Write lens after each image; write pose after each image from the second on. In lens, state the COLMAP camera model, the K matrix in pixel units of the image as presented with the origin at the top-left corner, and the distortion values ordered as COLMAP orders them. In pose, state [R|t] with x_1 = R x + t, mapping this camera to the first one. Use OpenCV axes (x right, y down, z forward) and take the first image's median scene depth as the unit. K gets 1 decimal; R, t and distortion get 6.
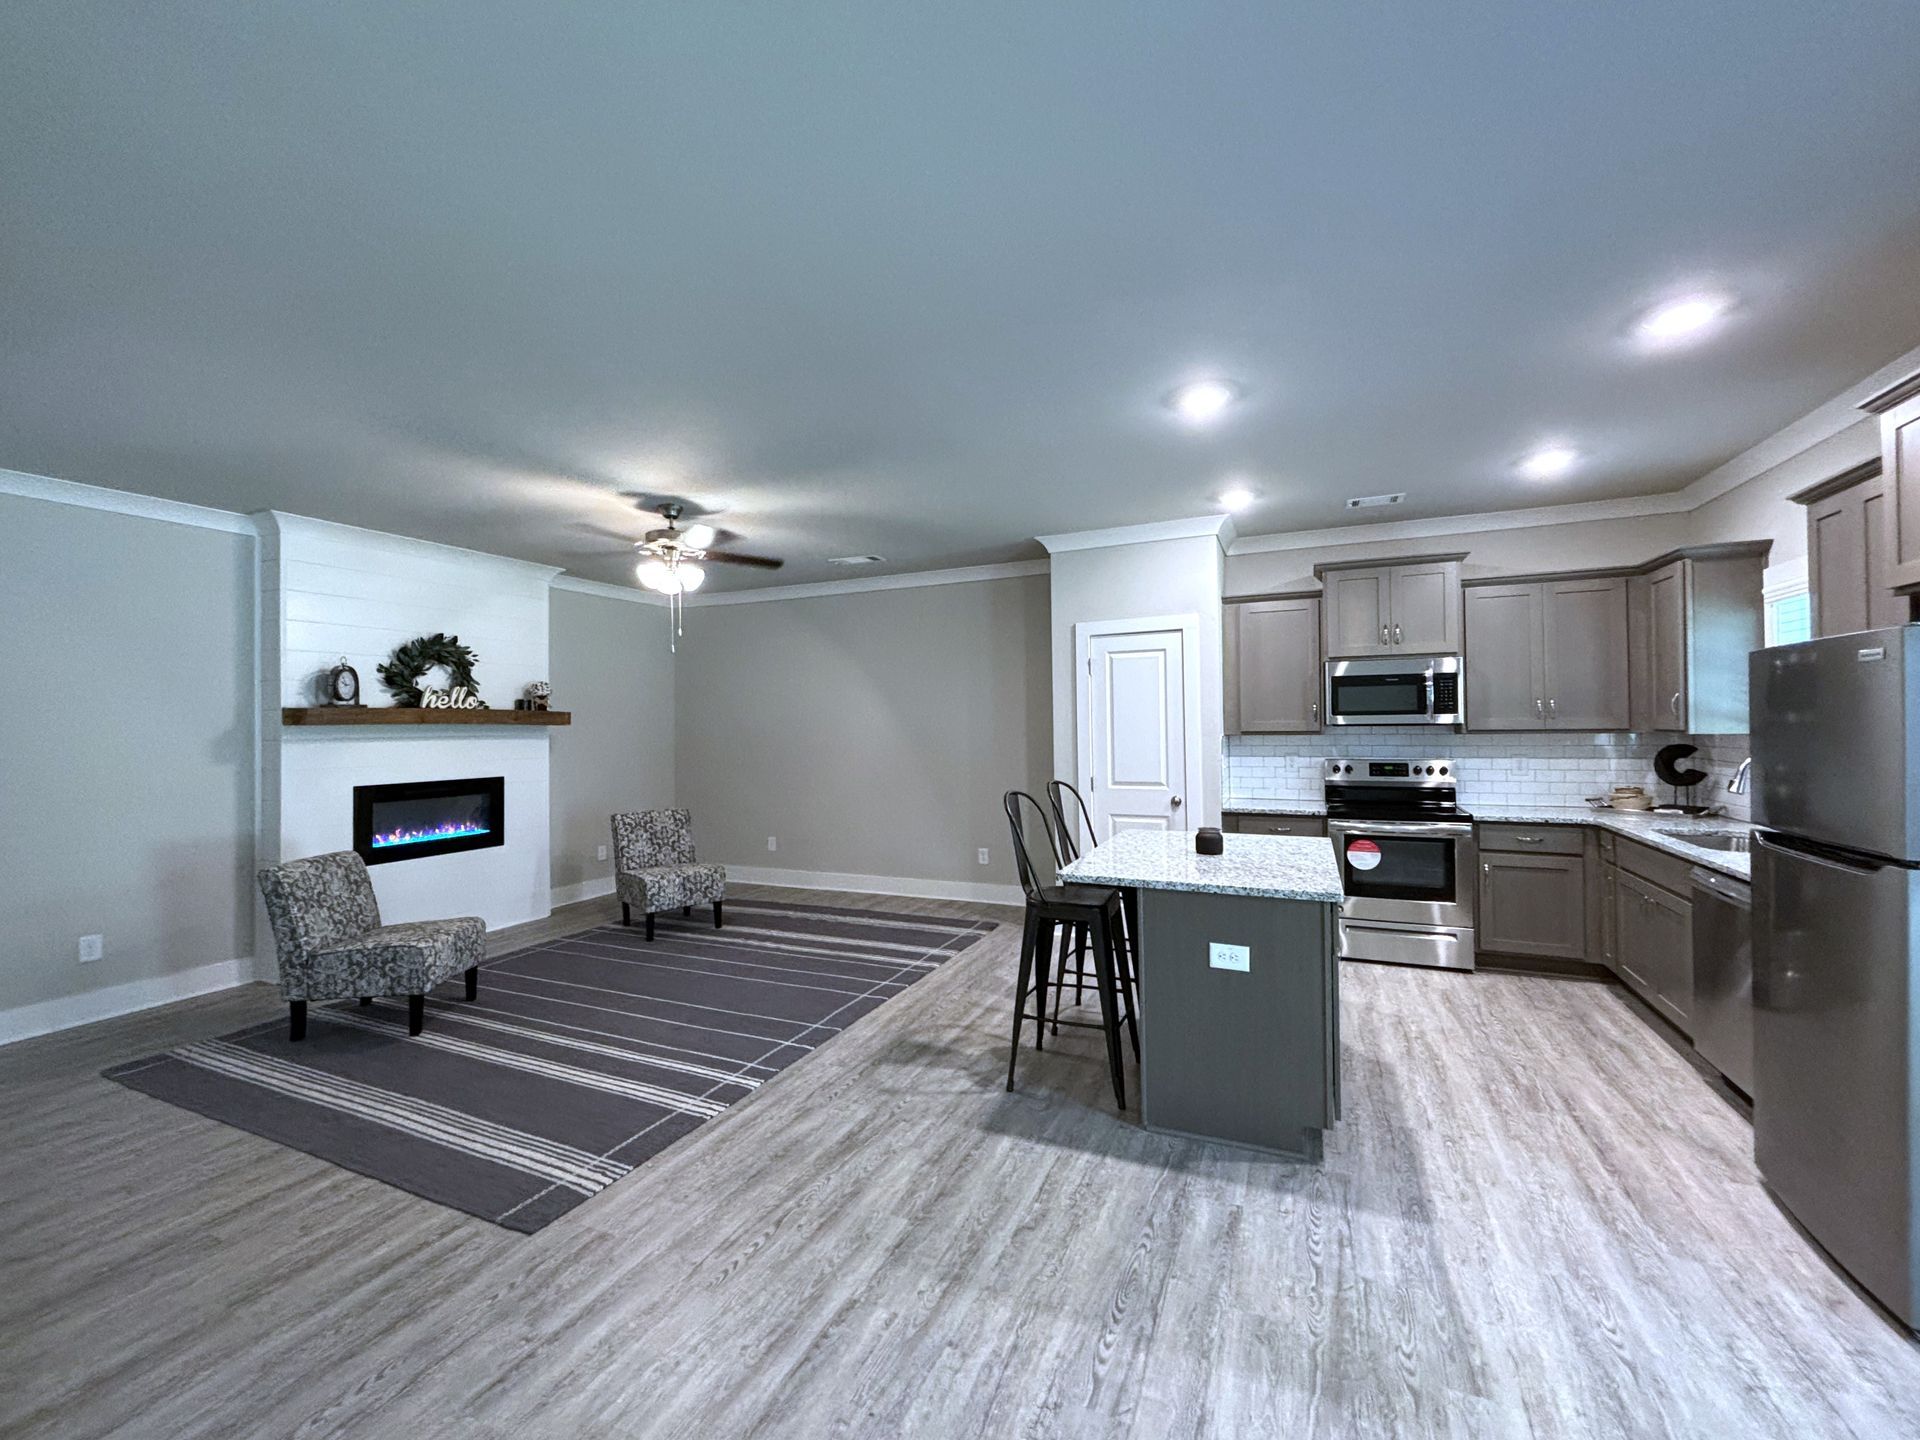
lens RADIAL K [[789.3, 0, 959.3], [0, 789.3, 712.2], [0, 0, 1]] dist [-0.000029, -0.000061]
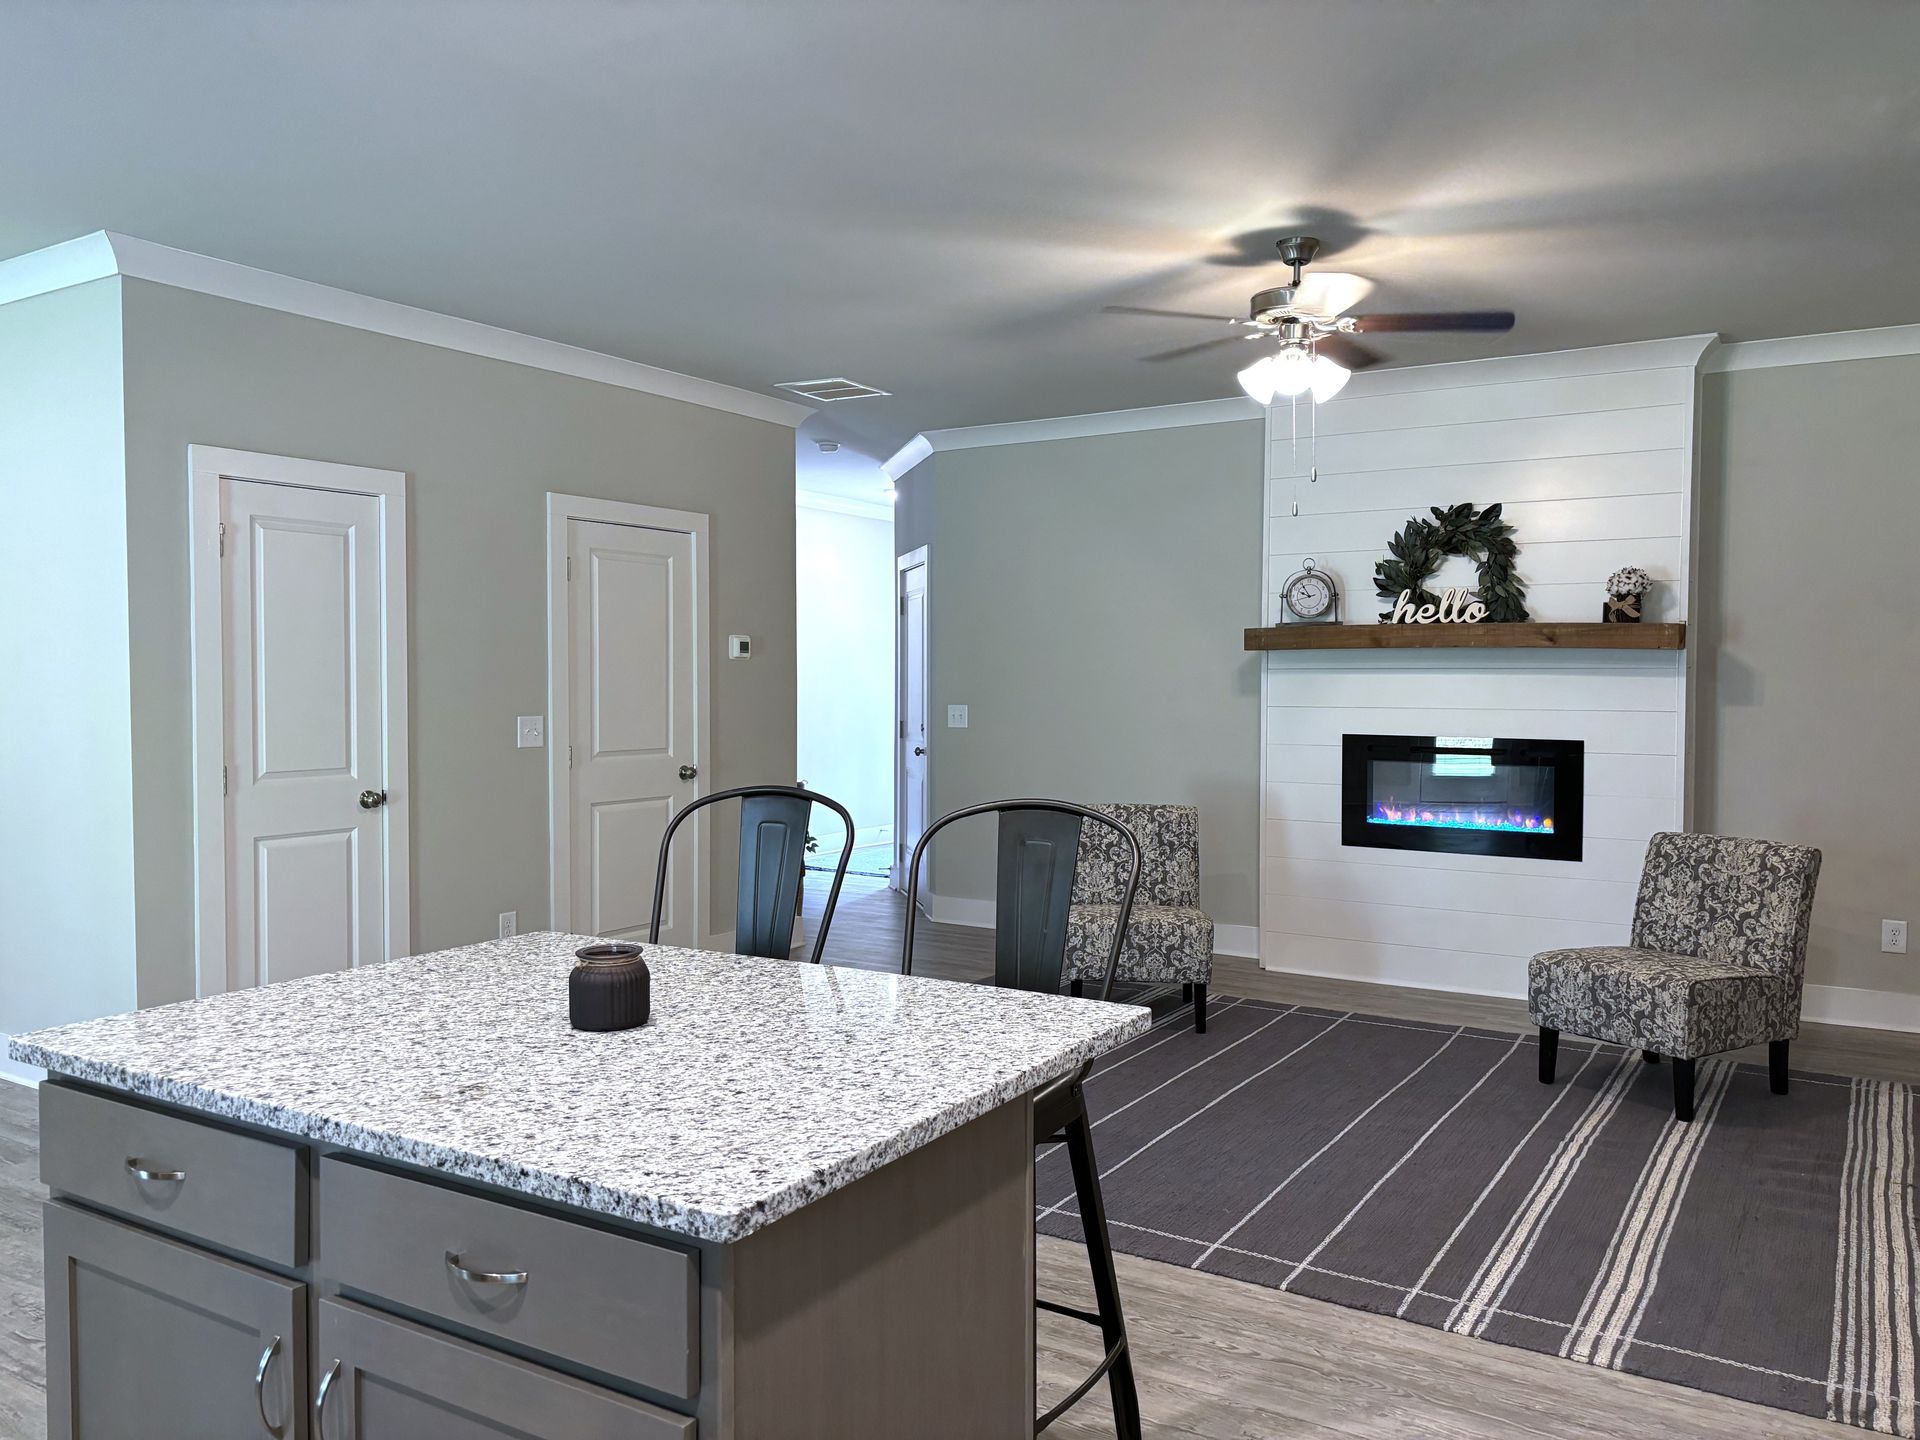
lens RADIAL K [[1448.9, 0, 973.1], [0, 1448.9, 727.3], [0, 0, 1]] dist [0.088236, -0.107485]
pose [[-0.136733, 0.052050, -0.989240, 0.642205], [0.017114, 0.998594, 0.050177, 0.014782], [0.990460, -0.010069, -0.137431, 0.879444]]
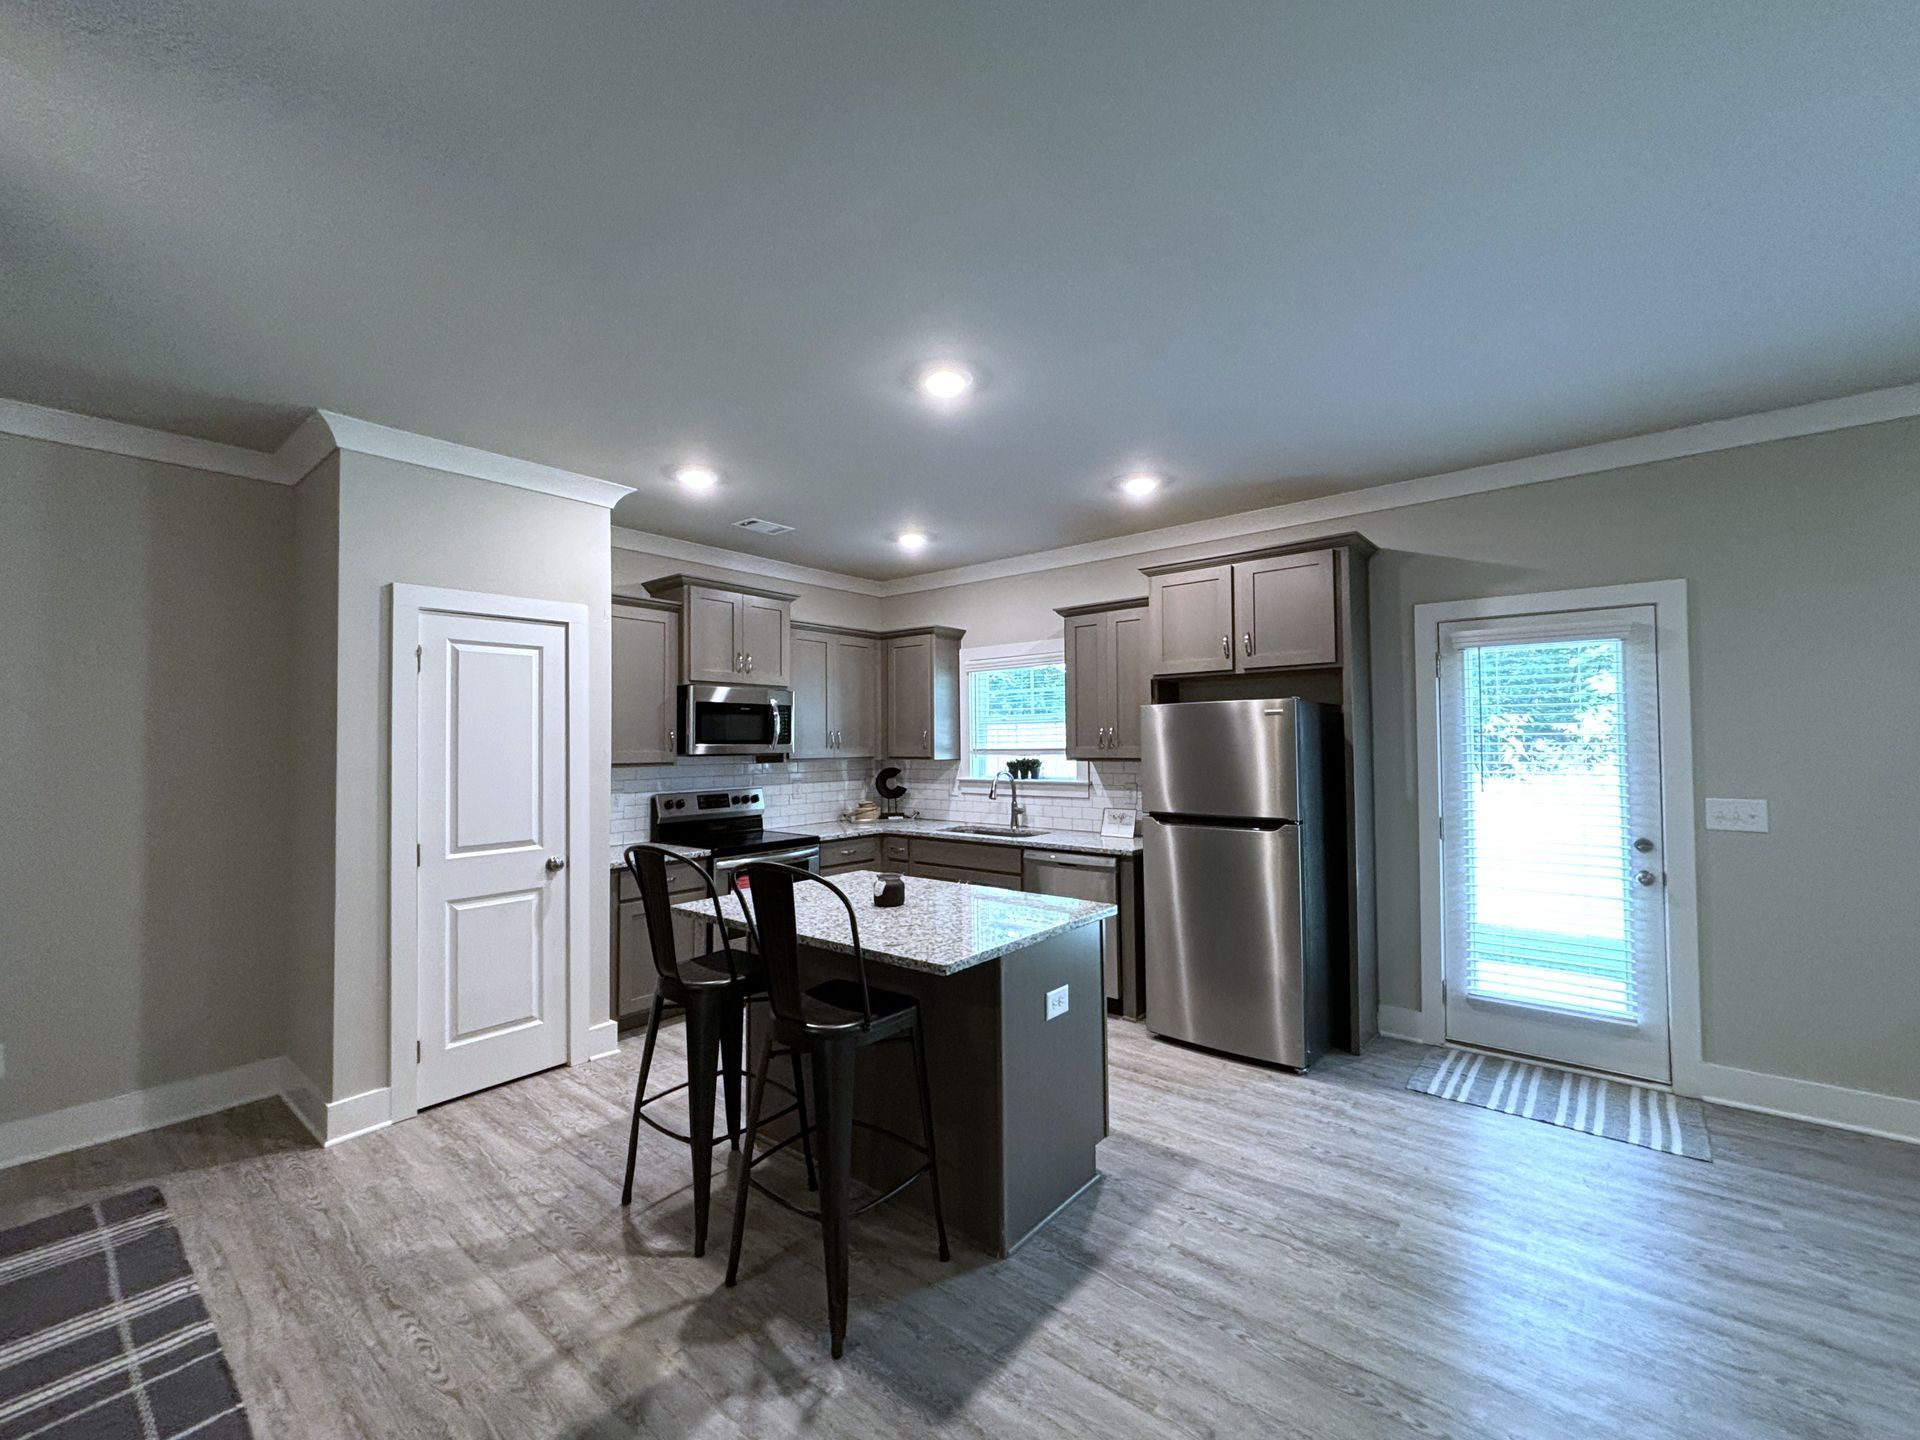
lens RADIAL K [[789.3, 0, 959.3], [0, 789.3, 712.2], [0, 0, 1]] dist [-0.000029, -0.000061]
pose [[0.264200, 0.047042, 0.963320, -0.346280], [-0.008696, 0.998885, -0.046394, 0.006675], [-0.964429, 0.003880, 0.264315, 0.499459]]
